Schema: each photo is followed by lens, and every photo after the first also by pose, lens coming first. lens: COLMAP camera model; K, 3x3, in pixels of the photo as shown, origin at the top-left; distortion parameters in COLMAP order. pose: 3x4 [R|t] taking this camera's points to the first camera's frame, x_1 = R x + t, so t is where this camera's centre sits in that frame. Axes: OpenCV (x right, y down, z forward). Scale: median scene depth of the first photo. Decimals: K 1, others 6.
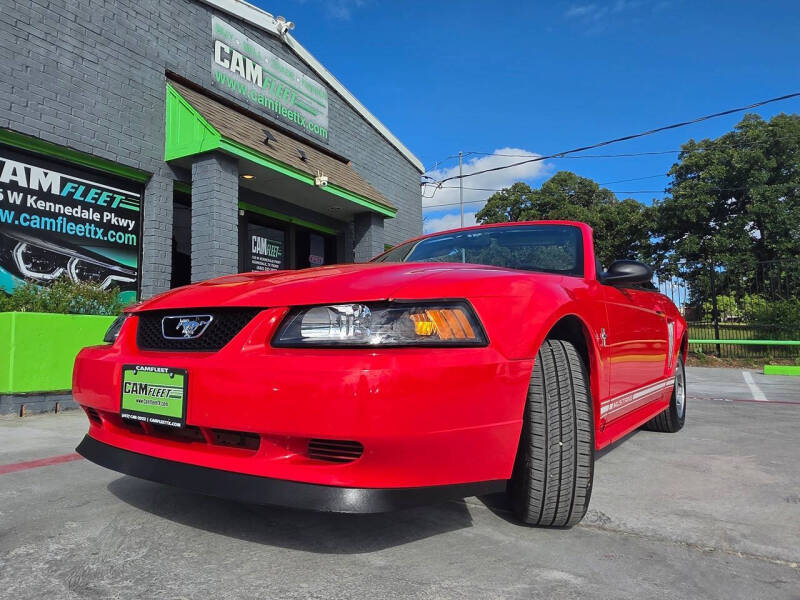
lens RADIAL K [[562.7, 0, 353.4], [0, 562.7, 301.1], [0, 0, 1]] dist [0.003297, 0.001001]
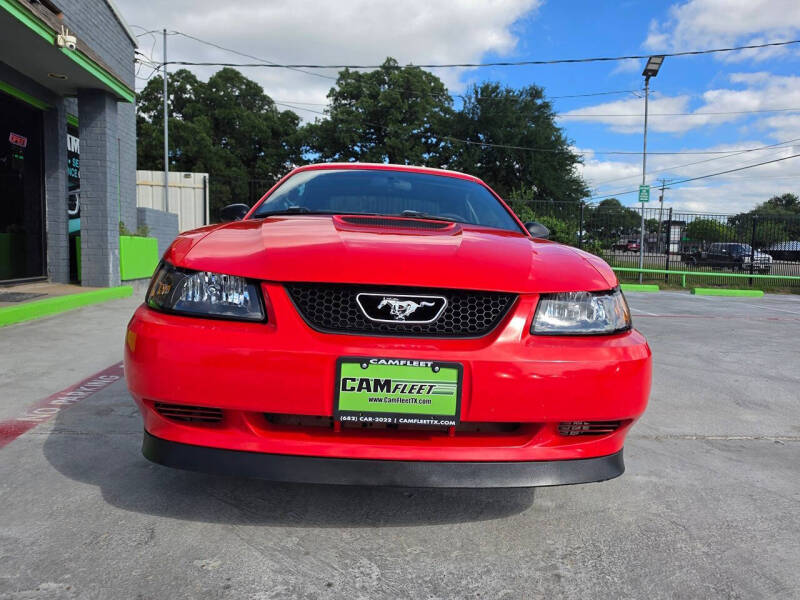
lens RADIAL K [[567.7, 0, 402.5], [0, 567.7, 279.2], [0, 0, 1]] dist [0.004733, -0.003957]
pose [[0.757260, 0.000103, 0.653114, -0.853787], [-0.093707, 0.989671, 0.108494, -0.091678], [-0.646357, -0.143359, 0.749447, 0.343092]]
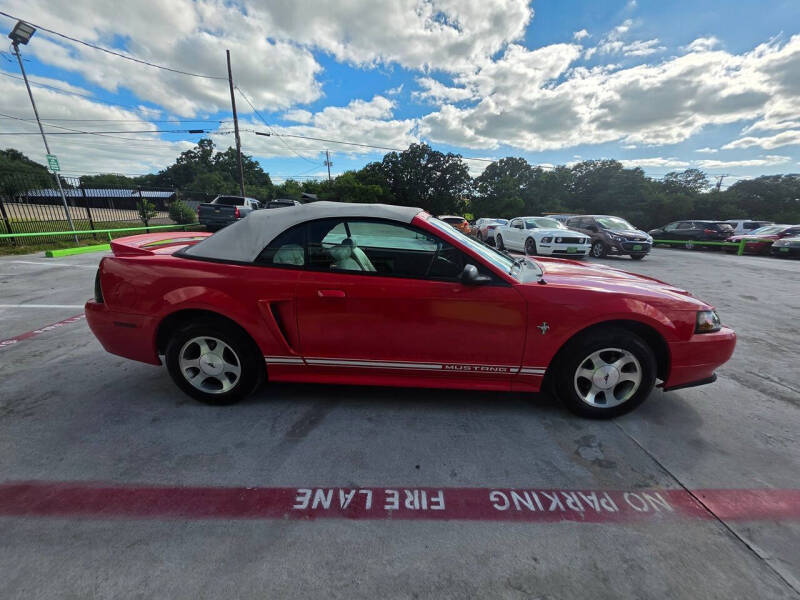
lens RADIAL K [[318.0, 0, 400.0], [0, 318.0, 300.0], [0, 0, 1]] dist [-0.000061, 0.000041]
pose [[-0.587772, -0.226057, 0.776803, -0.765082], [-0.082757, 0.971933, 0.220224, -0.186344], [-0.804783, 0.065155, -0.589982, 2.930132]]
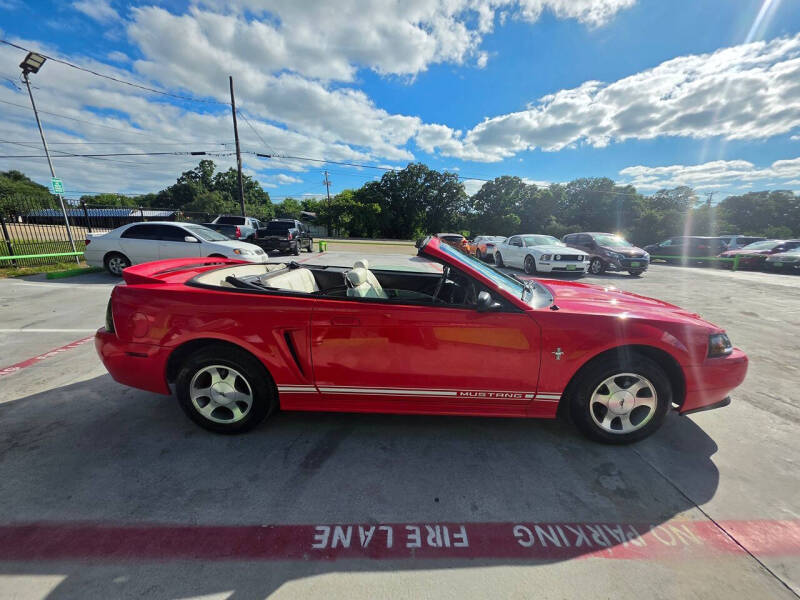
lens RADIAL K [[318.0, 0, 400.0], [0, 318.0, 300.0], [0, 0, 1]] dist [-0.000061, 0.000041]
pose [[-0.595316, -0.182135, 0.782576, -0.726608], [-0.075296, 0.982329, 0.171346, -0.220545], [-0.799956, 0.043080, -0.598511, 2.975708]]
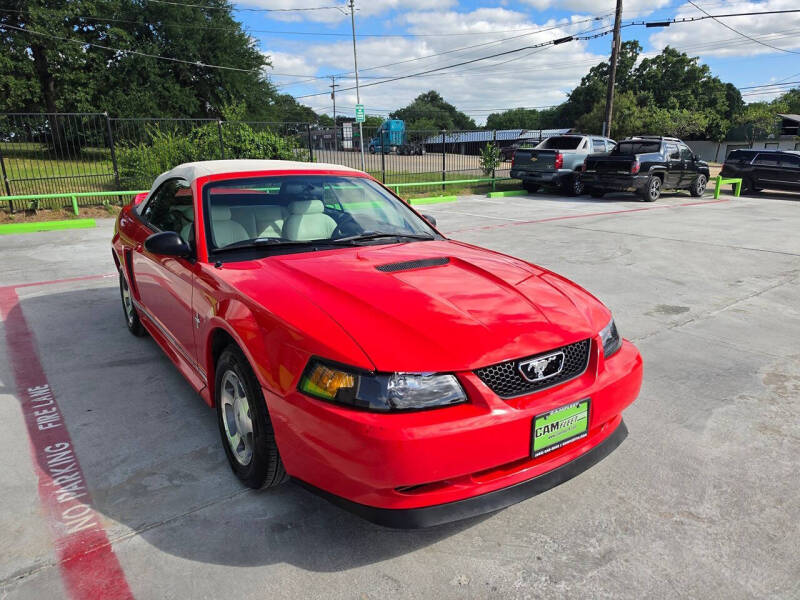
lens RADIAL K [[571.3, 0, 400.0], [0, 571.3, 300.0], [0, 0, 1]] dist [-0.002814, -0.000873]
pose [[0.303240, -0.240248, 0.922132, -1.476789], [-0.067505, 0.959849, 0.272273, -0.404740], [-0.950520, -0.144812, 0.274846, 0.958676]]
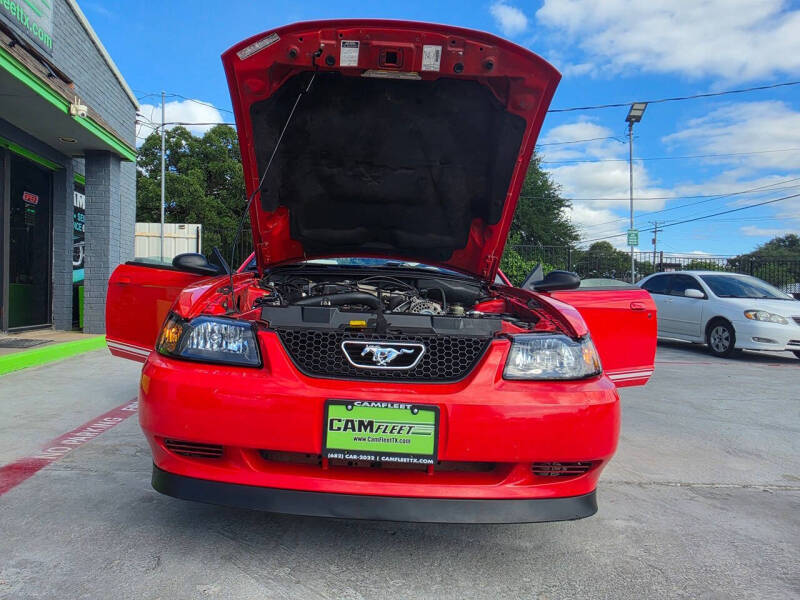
lens RADIAL K [[568.4, 0, 350.7], [0, 568.4, 287.0], [0, 0, 1]] dist [0.002774, 0.001861]
pose [[0.799863, 0.037229, 0.599027, -0.908601], [-0.082813, 0.995374, 0.048717, -0.109682], [-0.594442, -0.088574, 0.799246, 0.267051]]
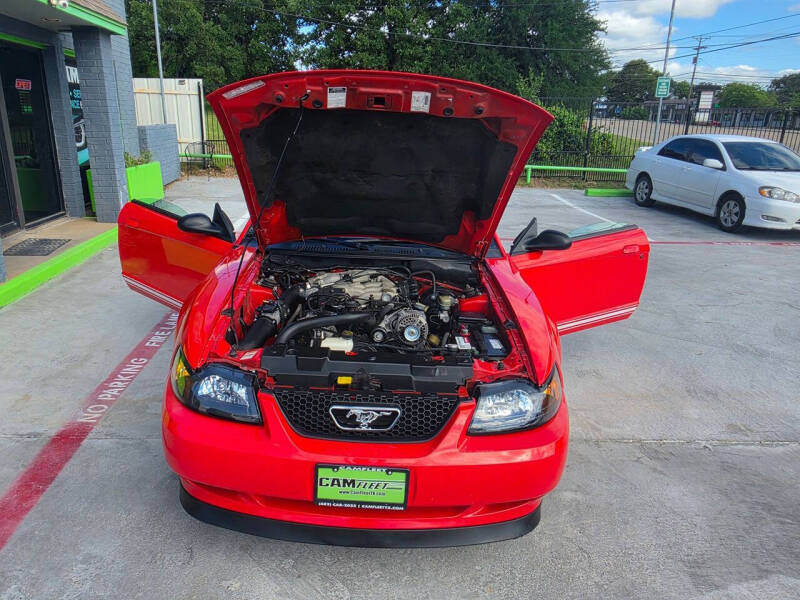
lens RADIAL K [[572.2, 0, 351.1], [0, 572.2, 288.7], [0, 0, 1]] dist [-0.000739, -0.000427]
pose [[0.813741, -0.147507, 0.562198, -0.907064], [-0.072566, 0.933909, 0.350068, -0.581786], [-0.576680, -0.325661, 0.749256, 0.242238]]
